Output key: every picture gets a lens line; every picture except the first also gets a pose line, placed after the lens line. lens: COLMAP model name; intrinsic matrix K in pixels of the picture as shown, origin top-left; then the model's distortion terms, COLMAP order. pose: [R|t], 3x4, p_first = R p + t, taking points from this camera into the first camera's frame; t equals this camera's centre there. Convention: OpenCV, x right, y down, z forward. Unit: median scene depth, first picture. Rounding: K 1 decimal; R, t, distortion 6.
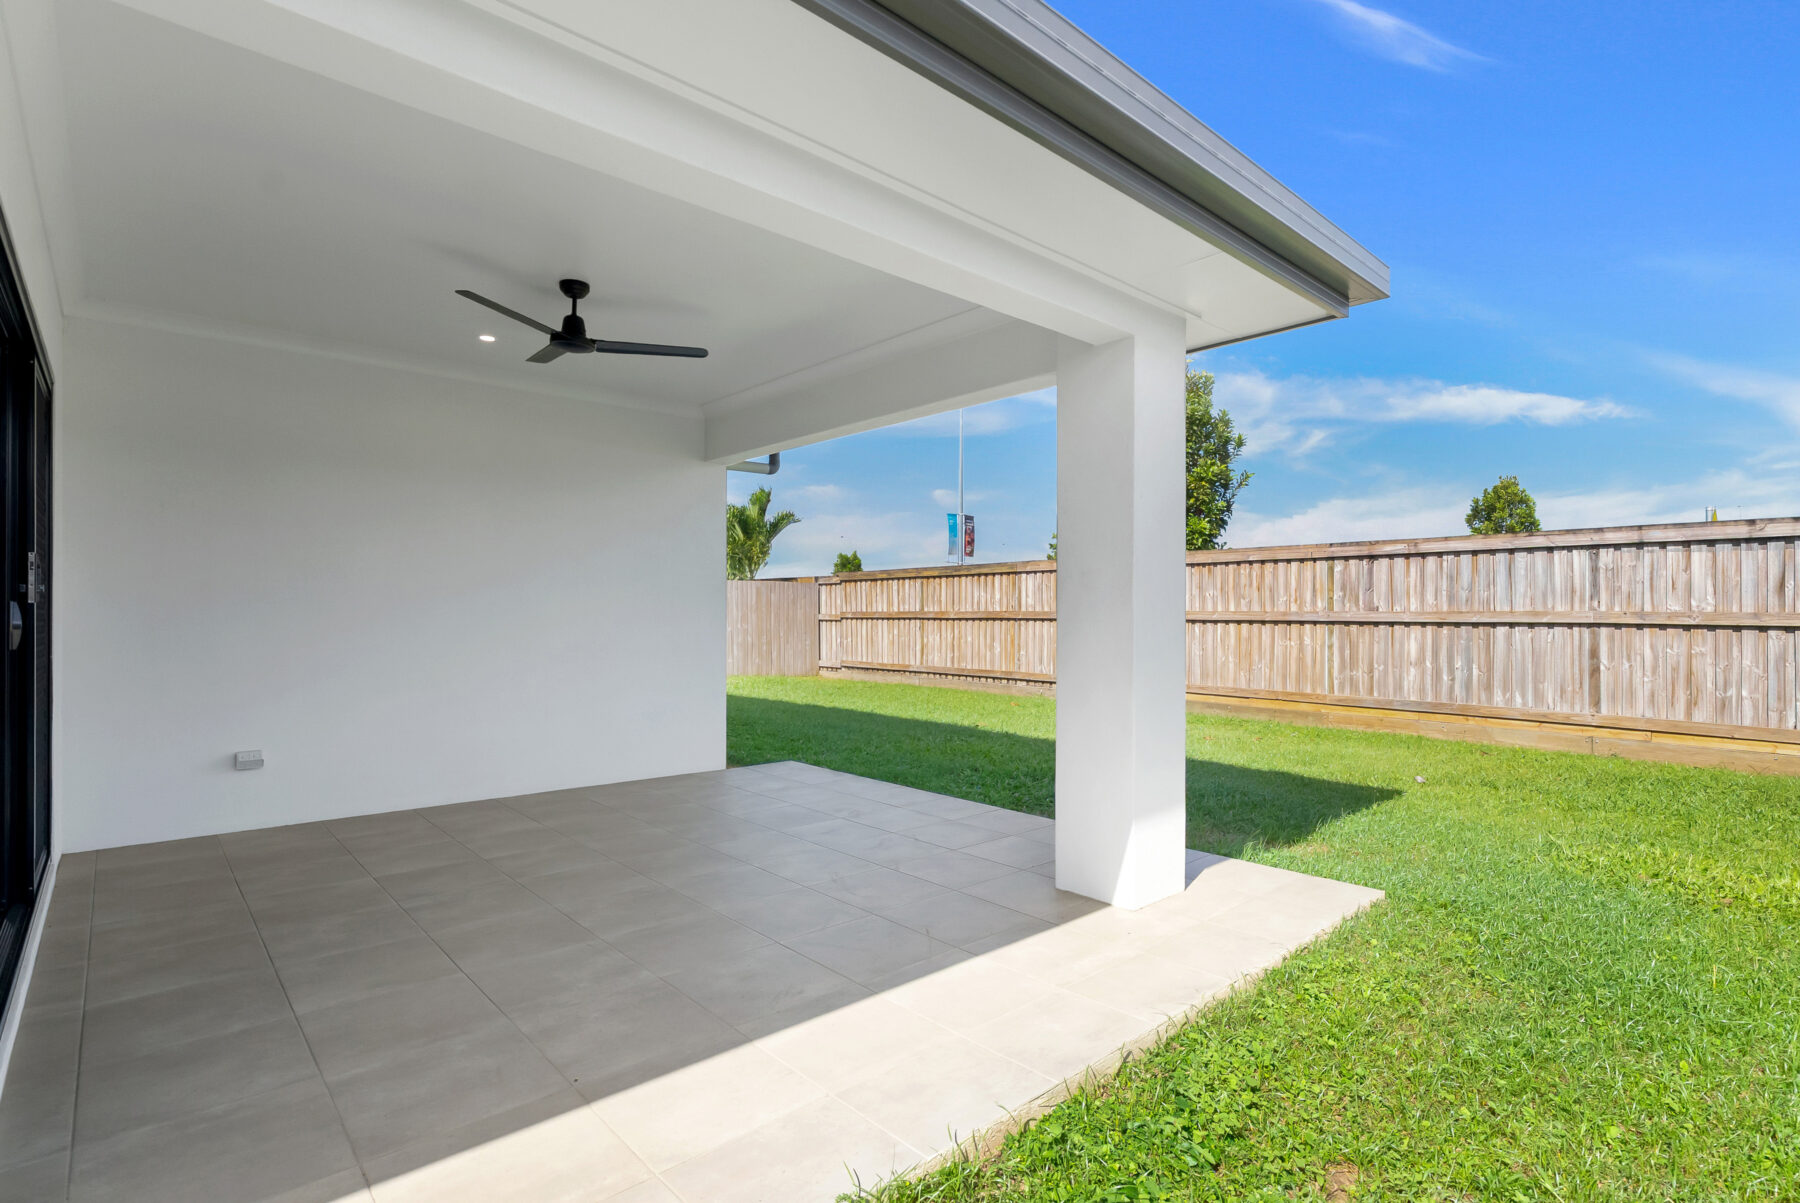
lens RADIAL K [[832.3, 0, 897.1], [0, 832.3, 605.9], [0, 0, 1]] dist [-0.003985, 0.000768]
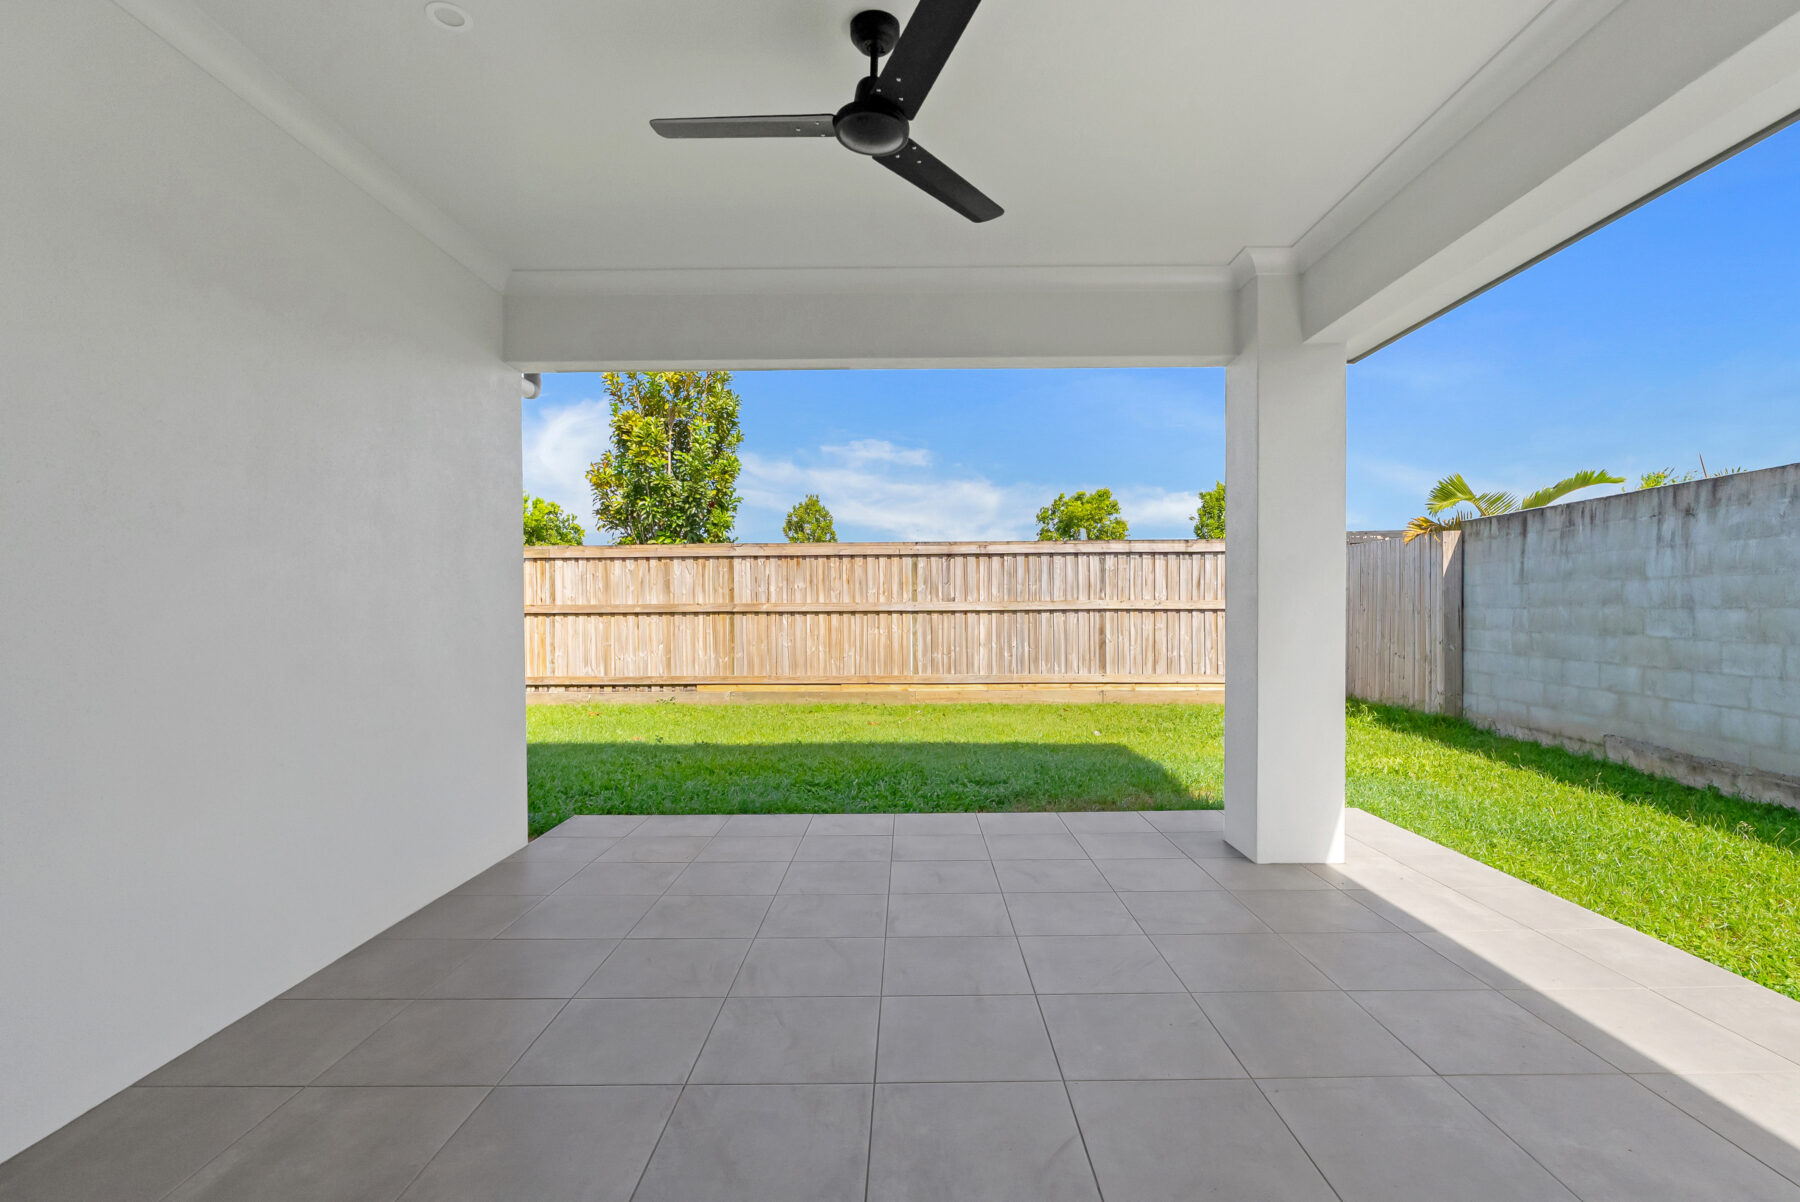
lens RADIAL K [[832.3, 0, 902.1], [0, 832.3, 615.0], [0, 0, 1]] dist [-0.003985, 0.000768]
pose [[0.684706, -0.014958, 0.728666, -0.335728], [0.003801, 0.999849, 0.016953, 0.005127], [-0.728809, -0.008839, 0.684659, 0.244645]]
